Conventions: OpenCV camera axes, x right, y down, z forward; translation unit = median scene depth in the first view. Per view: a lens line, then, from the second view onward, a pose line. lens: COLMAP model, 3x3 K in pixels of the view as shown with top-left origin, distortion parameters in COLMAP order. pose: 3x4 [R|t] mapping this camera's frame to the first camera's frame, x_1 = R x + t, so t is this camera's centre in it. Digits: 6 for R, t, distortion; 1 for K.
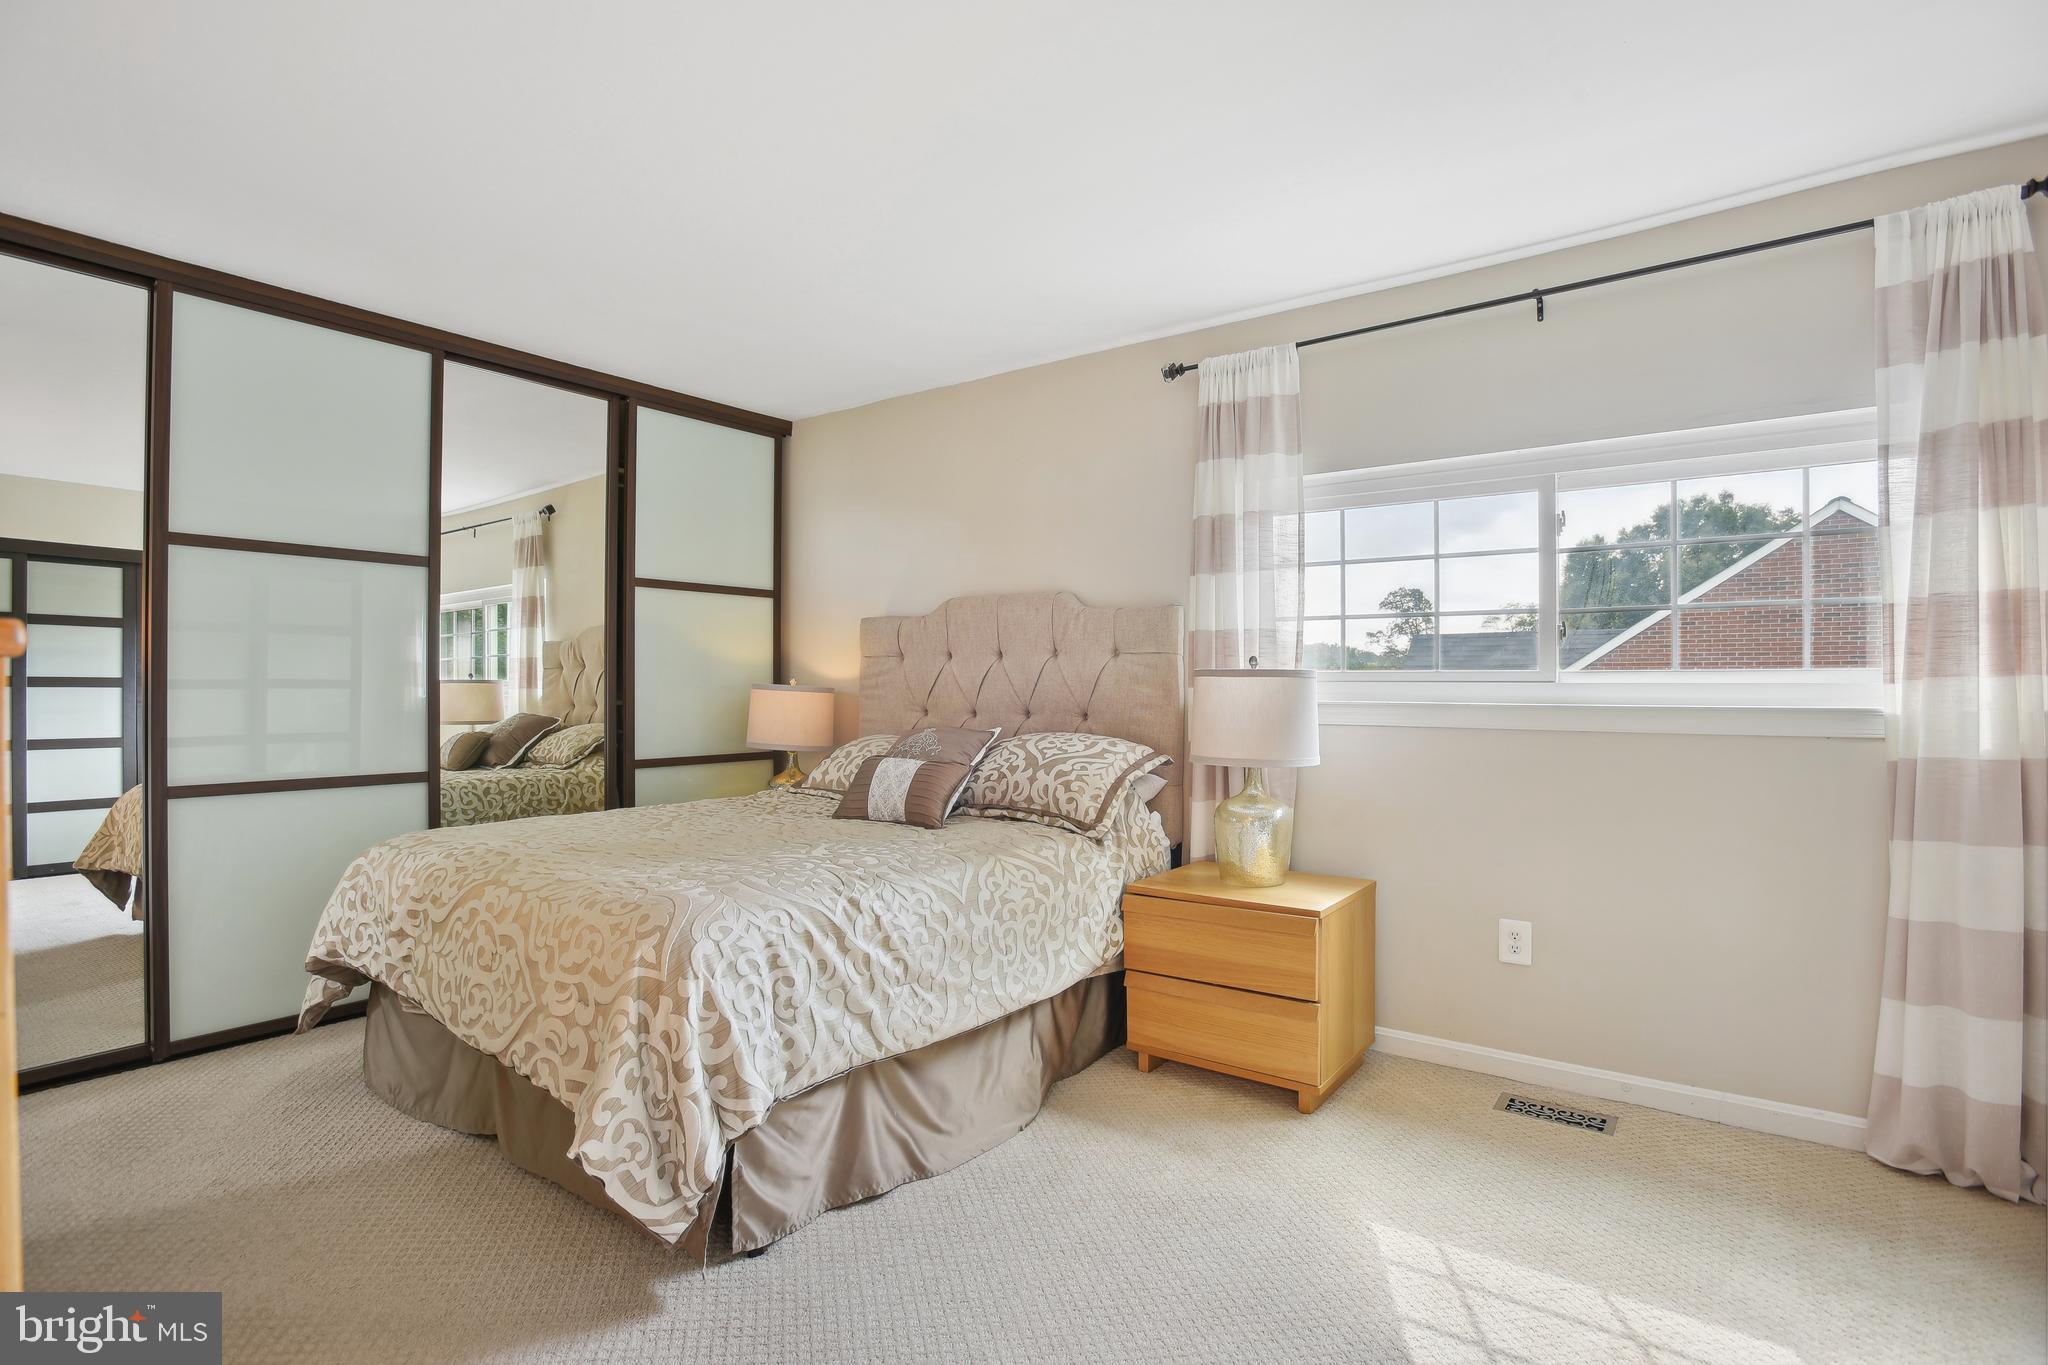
lens RADIAL K [[978.5, 0, 1023.3], [0, 978.5, 698.5], [0, 0, 1]] dist [-0.016096, -0.000125]
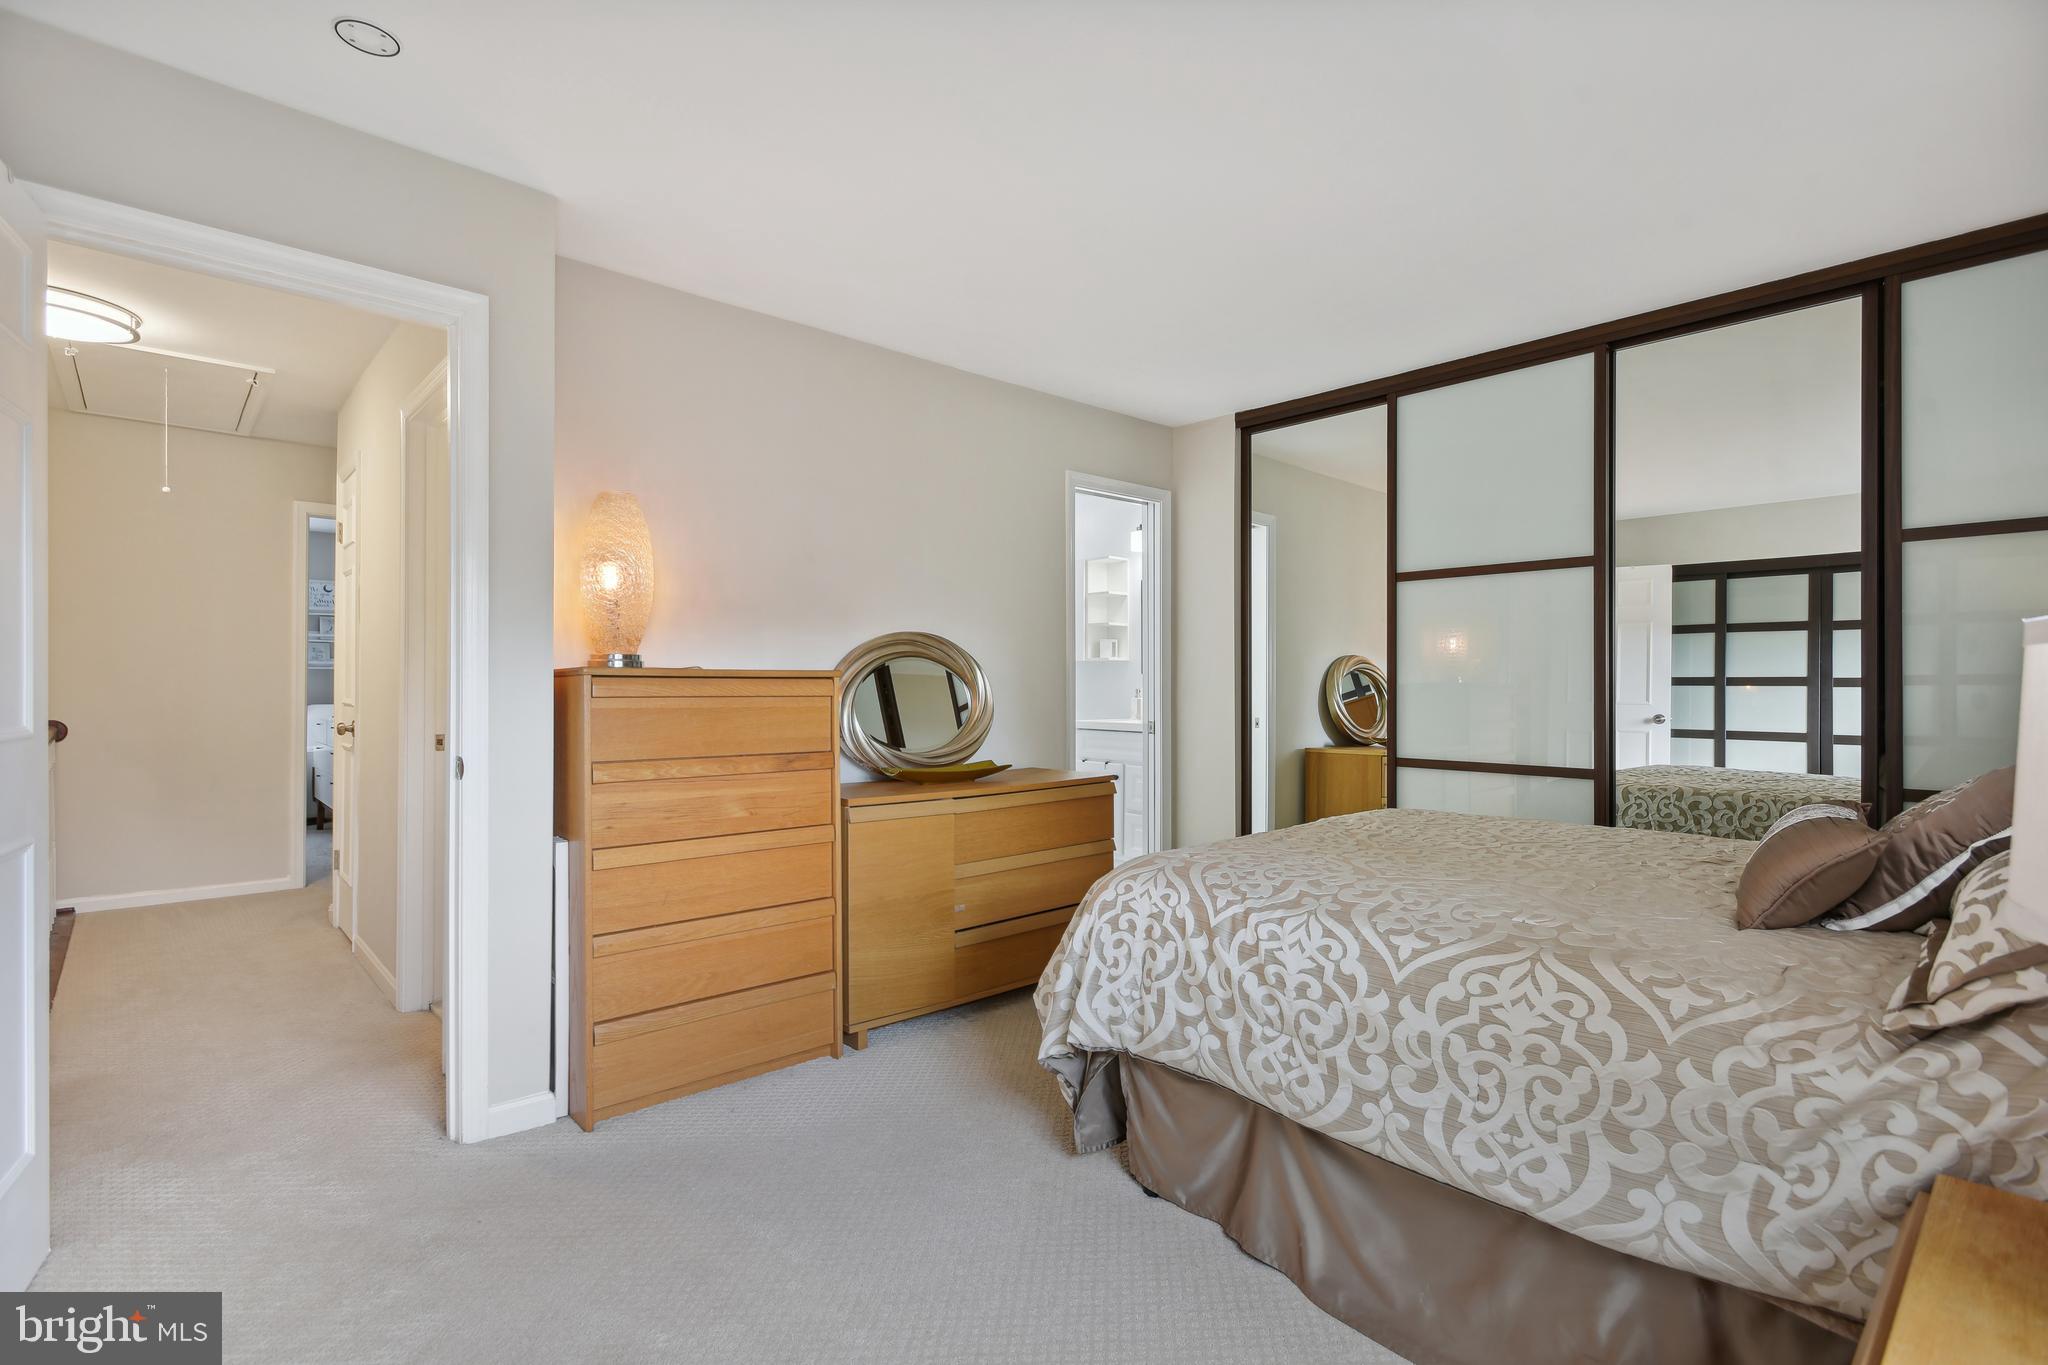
lens RADIAL K [[978.5, 0, 1024.1], [0, 978.5, 672.5], [0, 0, 1]] dist [-0.016096, -0.000125]
pose [[-0.198988, -0.017765, -0.979841, 0.581384], [-0.009633, 0.999823, -0.016171, -0.001637], [0.979955, 0.006221, -0.199124, 0.735338]]
